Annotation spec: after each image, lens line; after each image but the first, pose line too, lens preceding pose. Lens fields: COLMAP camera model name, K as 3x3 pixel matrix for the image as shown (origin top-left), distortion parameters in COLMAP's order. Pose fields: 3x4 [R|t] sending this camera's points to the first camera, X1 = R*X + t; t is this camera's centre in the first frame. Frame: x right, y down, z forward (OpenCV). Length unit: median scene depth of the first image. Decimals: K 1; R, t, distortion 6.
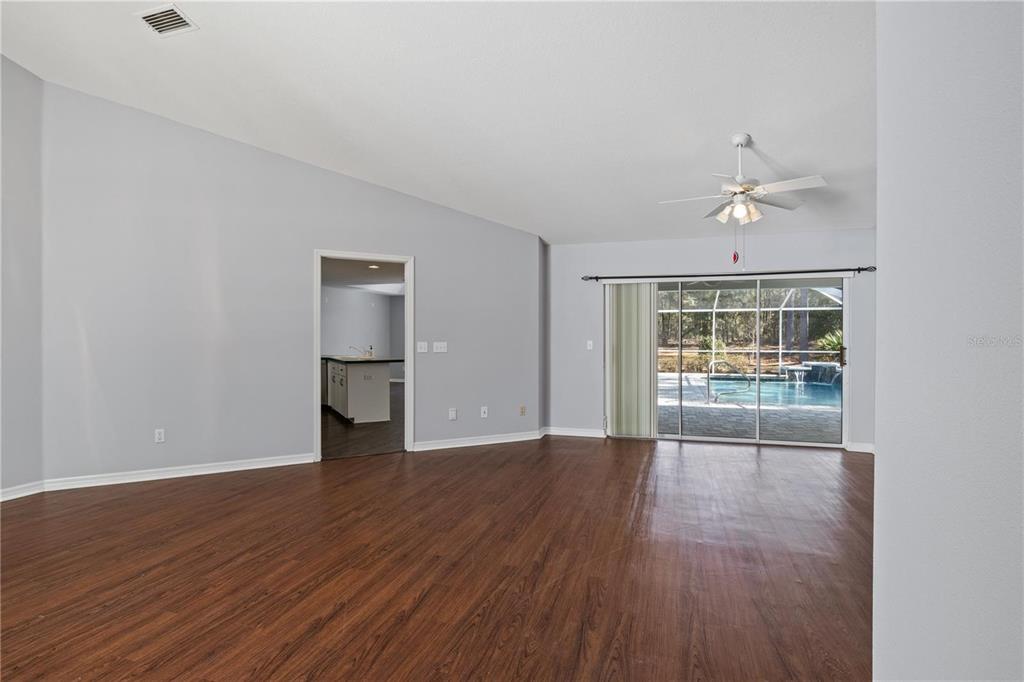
lens RADIAL K [[509.8, 0, 510.7], [0, 509.8, 338.8], [0, 0, 1]] dist [-0.007090, 0.000005]
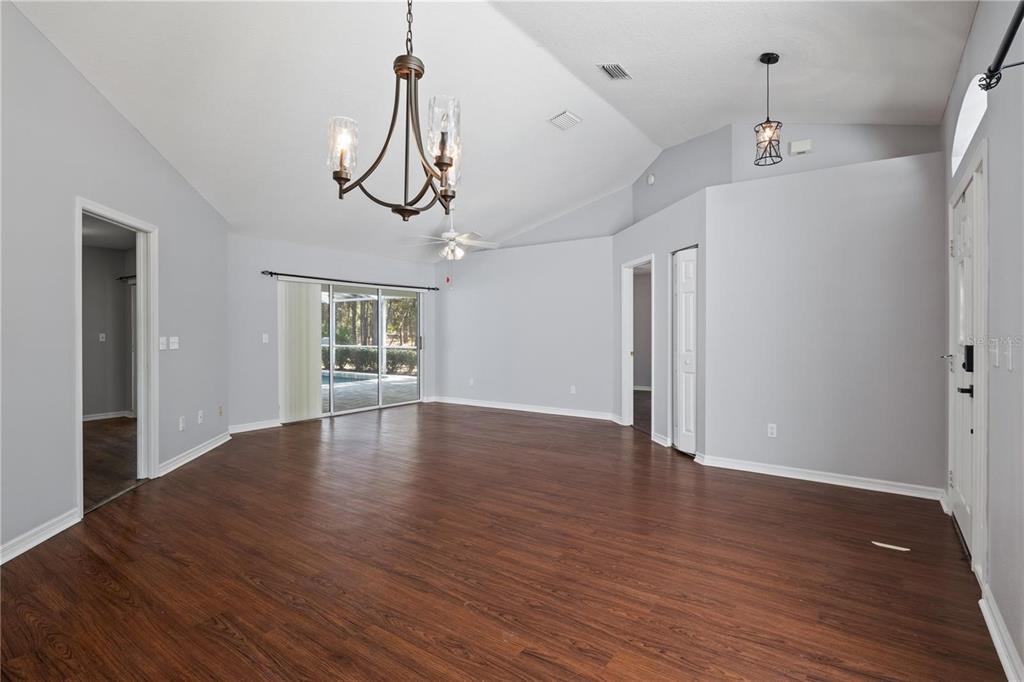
lens RADIAL K [[509.8, 0, 519.5], [0, 509.8, 336.5], [0, 0, 1]] dist [-0.007090, 0.000005]
pose [[0.306910, -0.010557, 0.951680, -1.276978], [0.003051, 0.999944, 0.010109, -0.000748], [-0.951734, -0.000199, 0.306925, 0.395793]]
